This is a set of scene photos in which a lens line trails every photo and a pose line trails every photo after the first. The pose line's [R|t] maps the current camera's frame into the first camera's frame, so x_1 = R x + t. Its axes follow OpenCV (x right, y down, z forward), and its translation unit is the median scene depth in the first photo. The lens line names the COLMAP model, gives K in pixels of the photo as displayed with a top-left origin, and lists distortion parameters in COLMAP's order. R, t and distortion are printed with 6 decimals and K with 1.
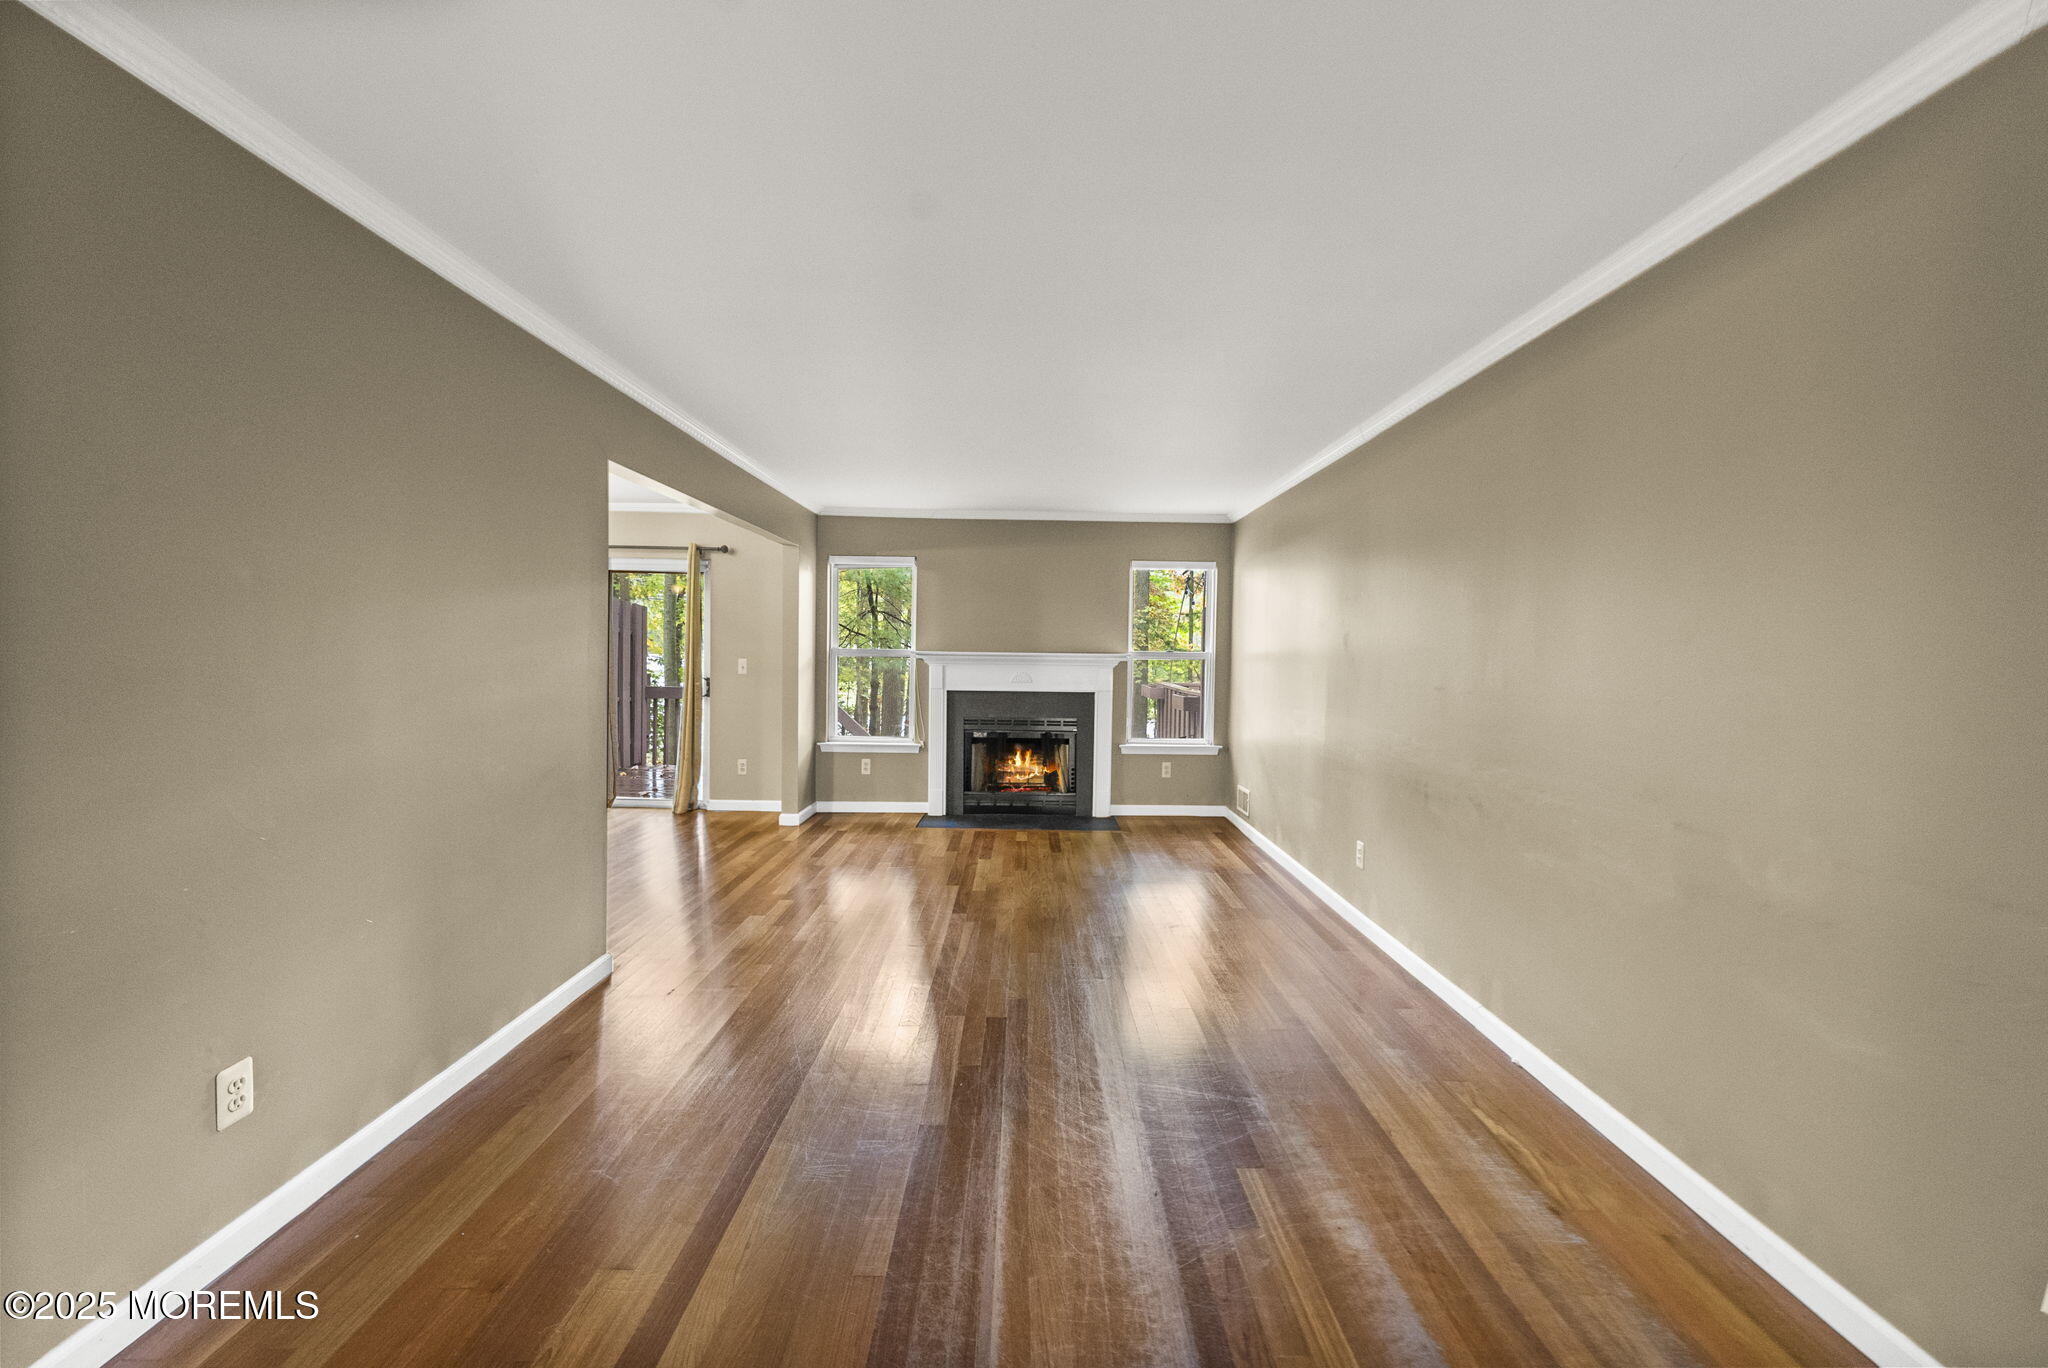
lens RADIAL K [[716.2, 0, 1061.6], [0, 716.2, 659.8], [0, 0, 1]] dist [-0.005235, 0.000081]
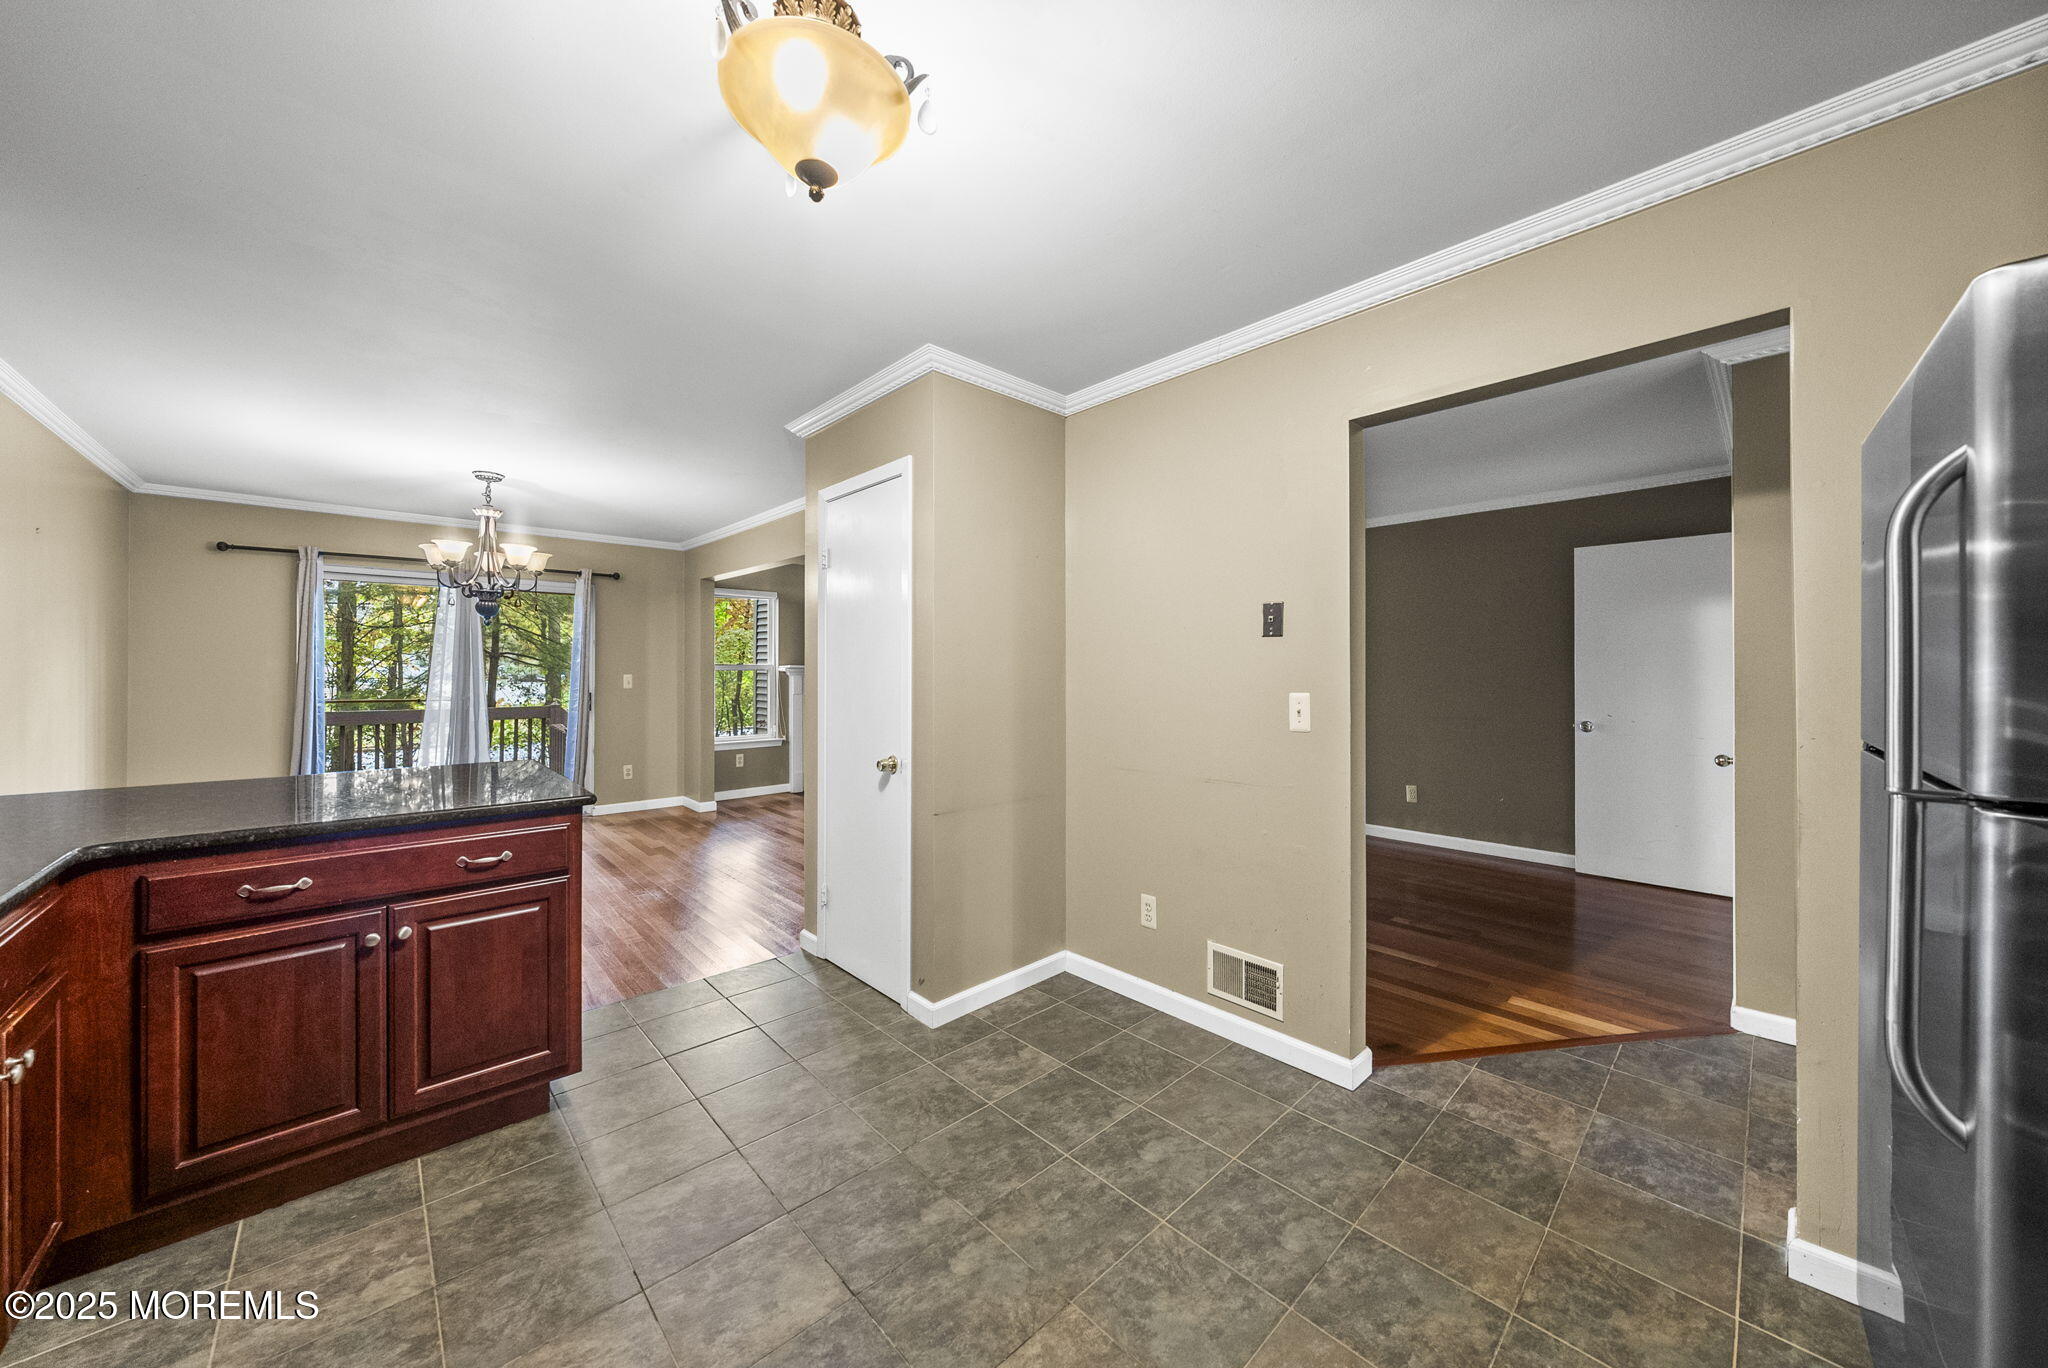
lens RADIAL K [[716.2, 0, 1044.0], [0, 716.2, 664.2], [0, 0, 1]] dist [-0.005235, 0.000081]
pose [[0.724857, -0.012983, 0.688777, -0.740619], [0.016922, 0.999856, 0.001037, -0.008797], [-0.688691, 0.010904, 0.724973, -0.251709]]
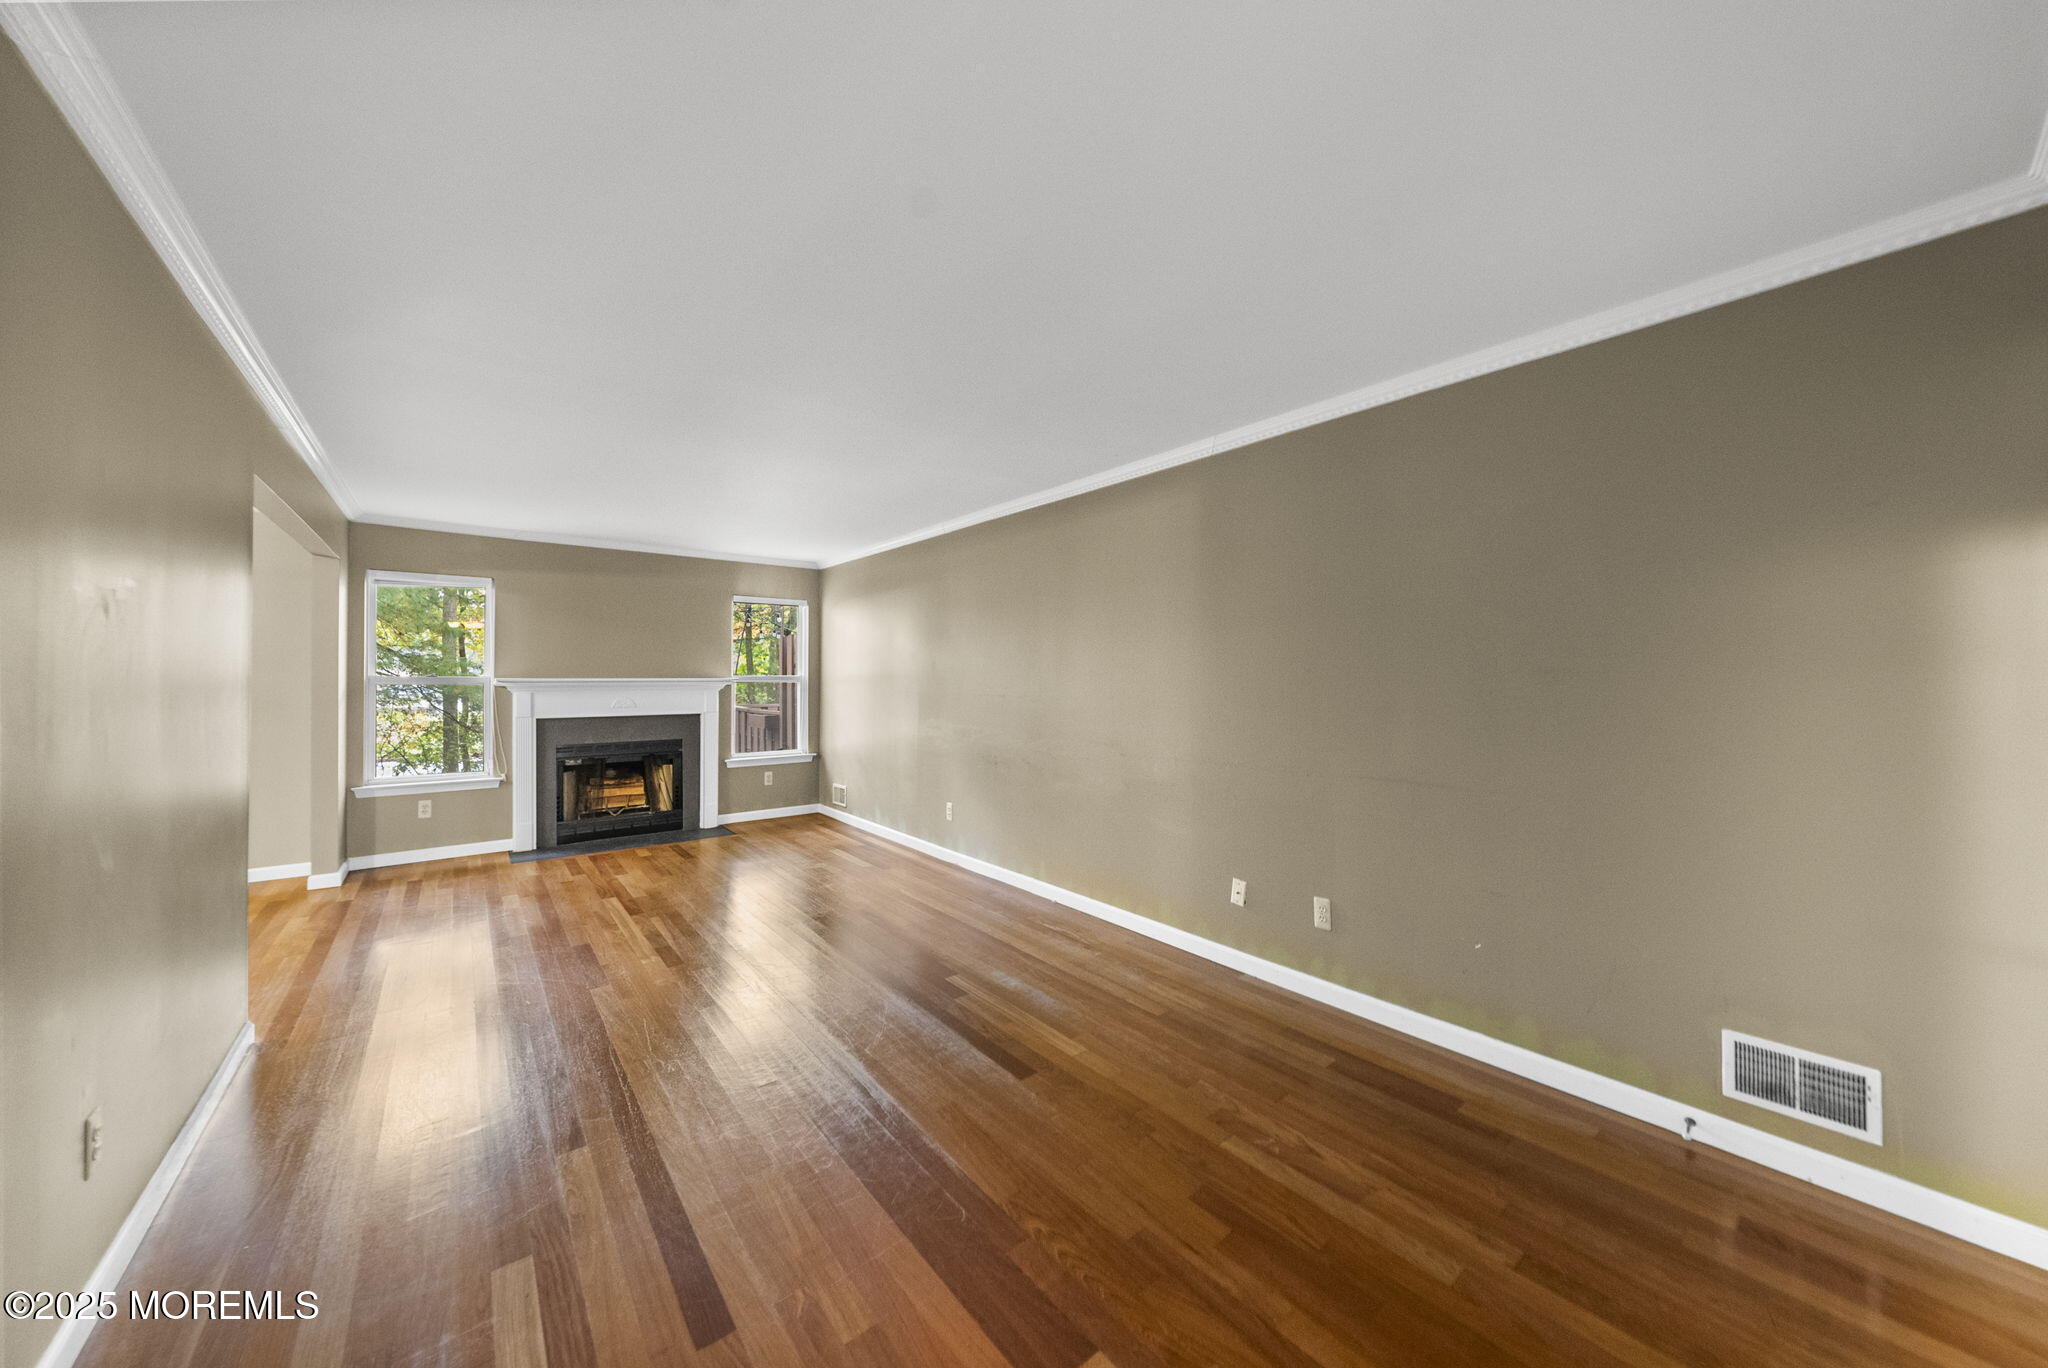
lens RADIAL K [[716.2, 0, 1049.7], [0, 716.2, 673.3], [0, 0, 1]] dist [-0.005235, 0.000081]
pose [[0.772583, -0.010377, 0.634829, -0.235073], [0.015713, 0.999873, -0.002779, -0.005128], [-0.634719, 0.012122, 0.772648, -0.182338]]
